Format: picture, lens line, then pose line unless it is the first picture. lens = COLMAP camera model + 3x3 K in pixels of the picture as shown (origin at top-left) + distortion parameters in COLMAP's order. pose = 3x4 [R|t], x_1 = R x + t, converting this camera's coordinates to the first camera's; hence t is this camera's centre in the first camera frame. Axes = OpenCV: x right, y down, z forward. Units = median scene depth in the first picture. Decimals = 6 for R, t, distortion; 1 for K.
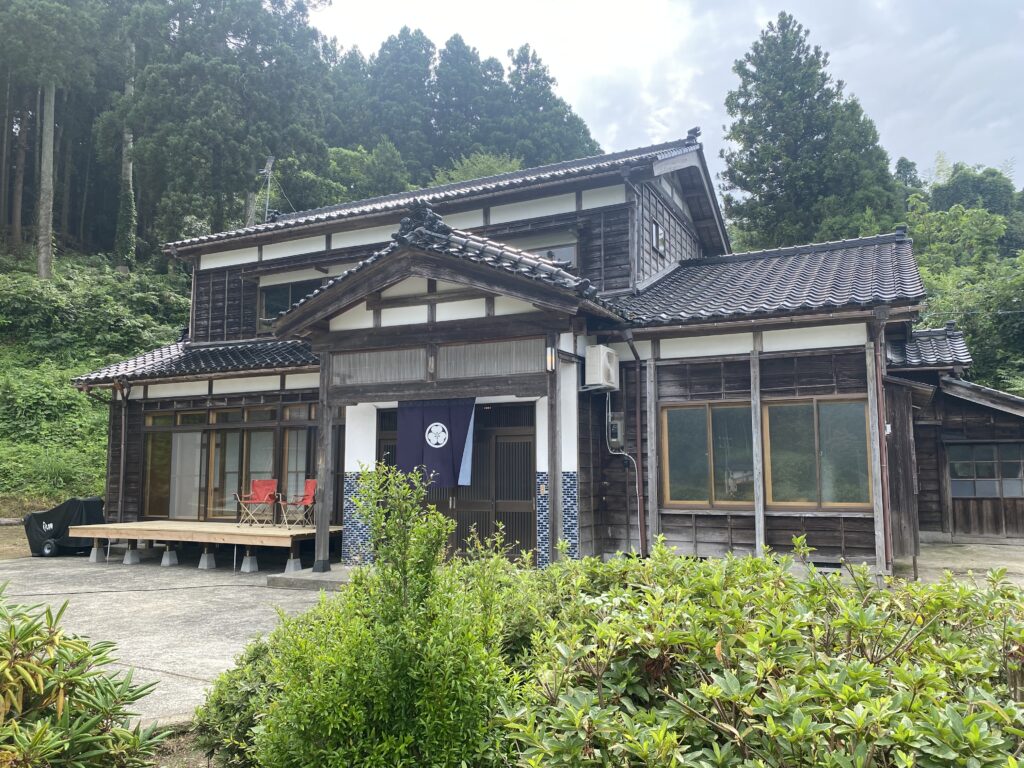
lens RADIAL K [[799.0, 0, 512.0], [0, 799.0, 384.0], [0, 0, 1]] dist [0.049956, -0.085365]
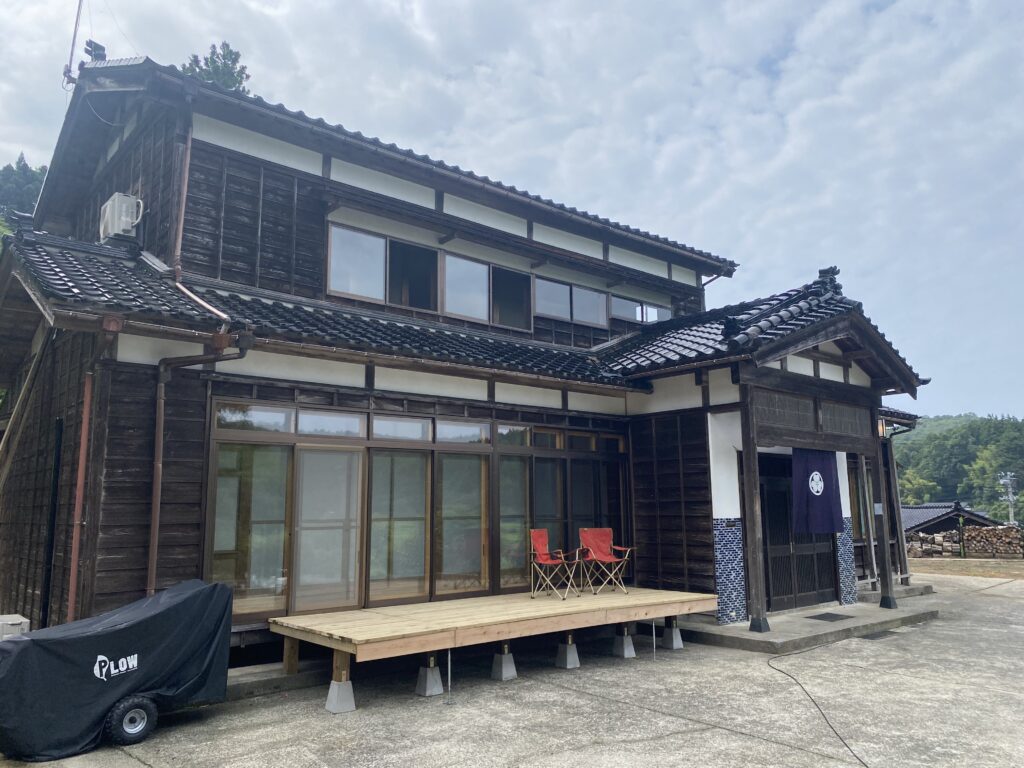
lens RADIAL K [[799.0, 0, 512.0], [0, 799.0, 384.0], [0, 0, 1]] dist [0.049956, -0.085365]
pose [[0.381585, 0.145491, 0.912812, -1.089576], [-0.096153, 0.988425, -0.117348, 0.085386], [-0.919319, -0.042991, 0.391157, 0.836156]]
